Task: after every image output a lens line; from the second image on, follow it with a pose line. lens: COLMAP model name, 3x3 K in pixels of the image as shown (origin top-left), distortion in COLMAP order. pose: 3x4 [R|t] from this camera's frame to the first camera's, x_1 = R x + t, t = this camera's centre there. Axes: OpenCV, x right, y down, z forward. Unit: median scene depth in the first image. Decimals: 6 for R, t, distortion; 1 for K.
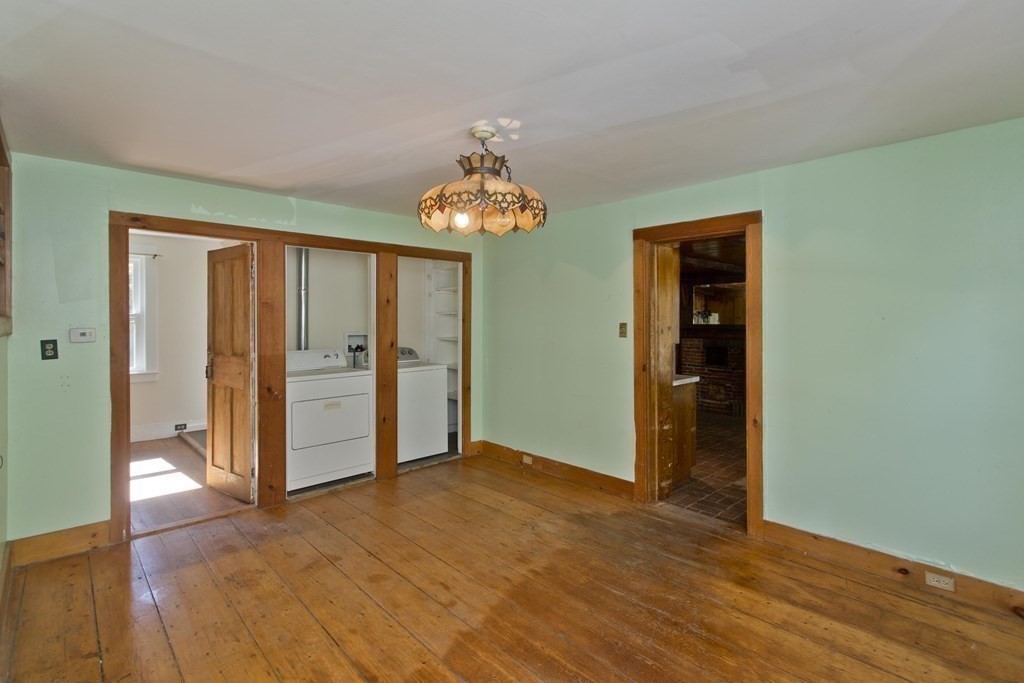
lens RADIAL K [[485.8, 0, 517.1], [0, 485.8, 318.8], [0, 0, 1]] dist [0.000713, 0.001520]
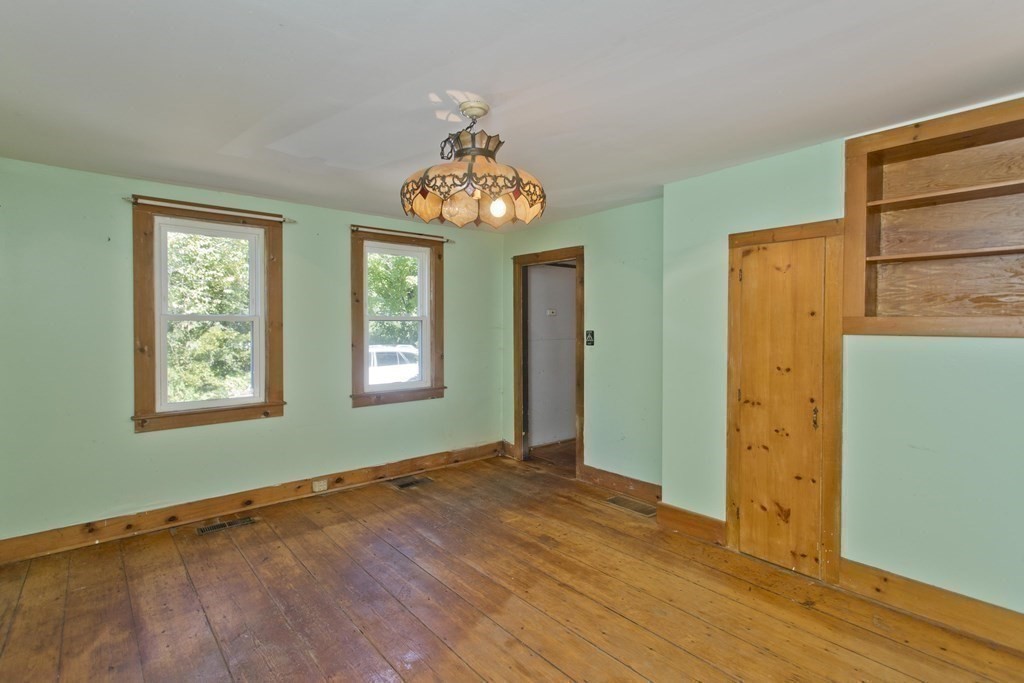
lens RADIAL K [[489.3, 0, 519.8], [0, 489.3, 329.5], [0, 0, 1]] dist [0.001922, 0.000565]
pose [[-0.999211, 0.002670, 0.039619, -0.201692], [0.003002, 0.999961, 0.008321, 0.013168], [-0.039595, 0.008433, -0.999180, 2.018881]]
